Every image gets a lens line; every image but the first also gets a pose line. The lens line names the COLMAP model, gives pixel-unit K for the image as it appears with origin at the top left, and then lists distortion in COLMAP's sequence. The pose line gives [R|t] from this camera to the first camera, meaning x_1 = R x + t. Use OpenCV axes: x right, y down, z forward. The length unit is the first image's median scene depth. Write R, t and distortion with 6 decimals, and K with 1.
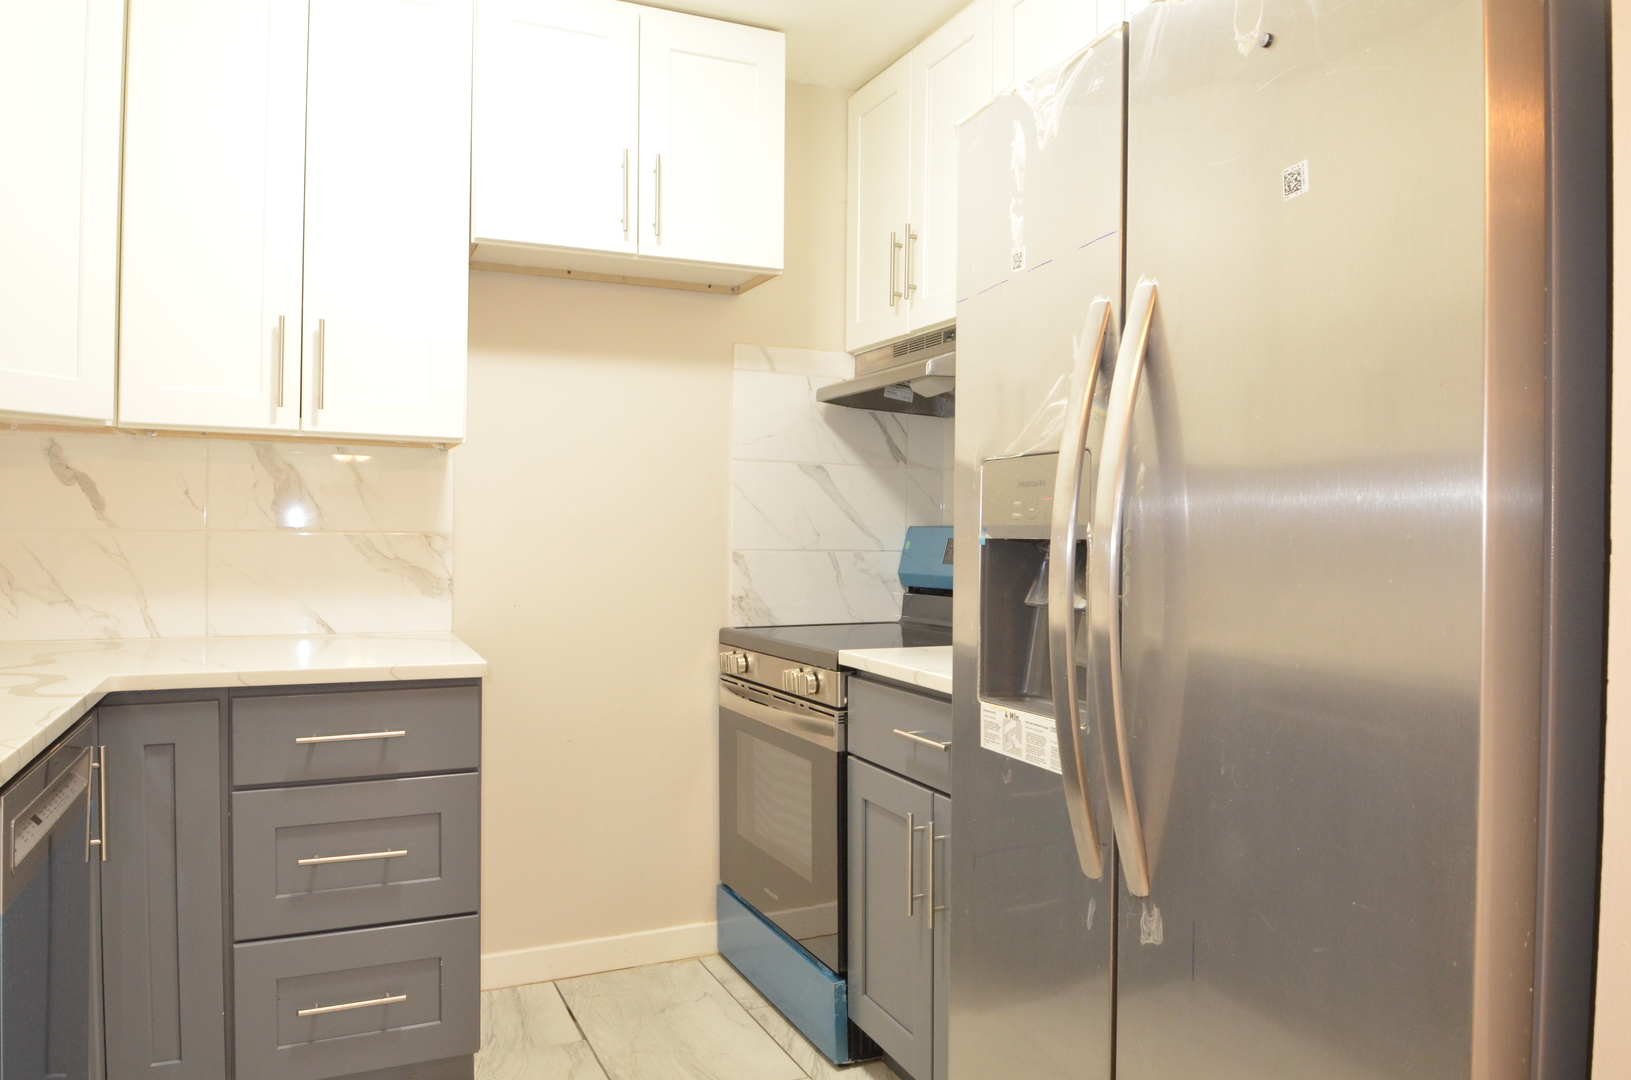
lens RADIAL K [[1141.3, 0, 815.5], [0, 1141.3, 540.0], [0, 0, 1]] dist [0.007575, -0.051867]
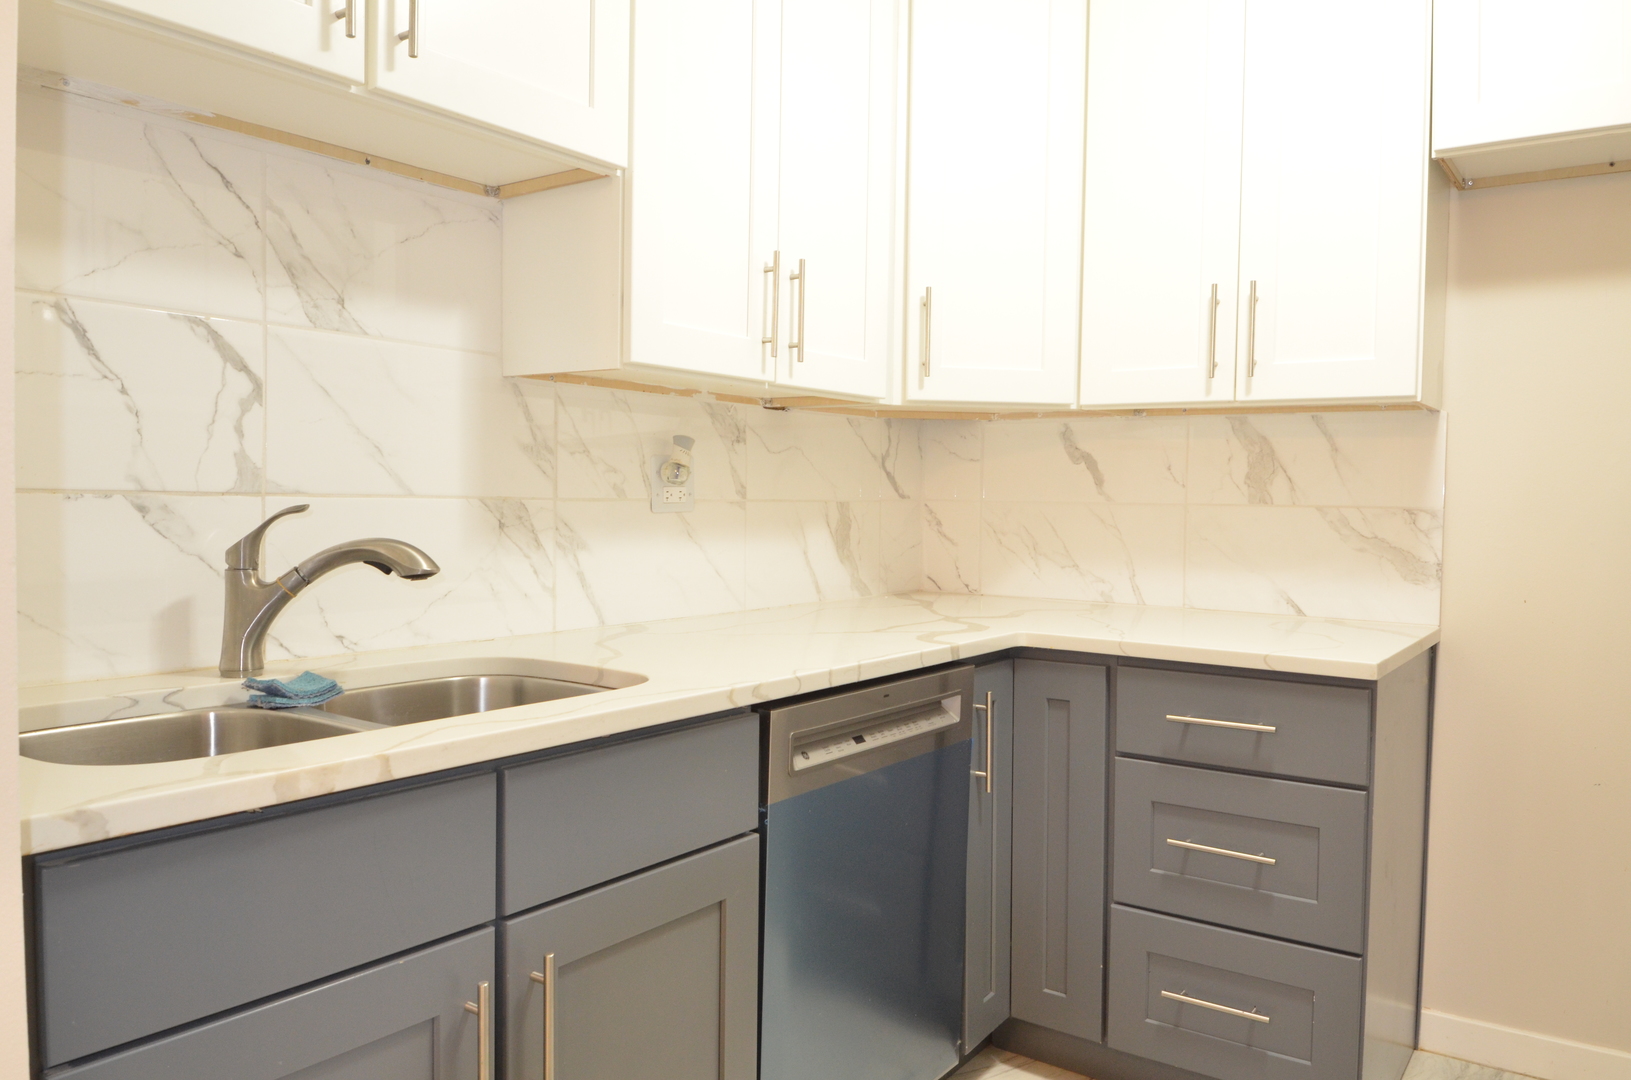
lens RADIAL K [[1141.3, 0, 815.5], [0, 1141.3, 540.0], [0, 0, 1]] dist [0.007575, -0.051867]
pose [[0.493025, 0.030246, -0.869489, 0.207335], [-0.015017, 0.999542, 0.026255, 0.001565], [0.869885, 0.000113, 0.493254, 0.210089]]
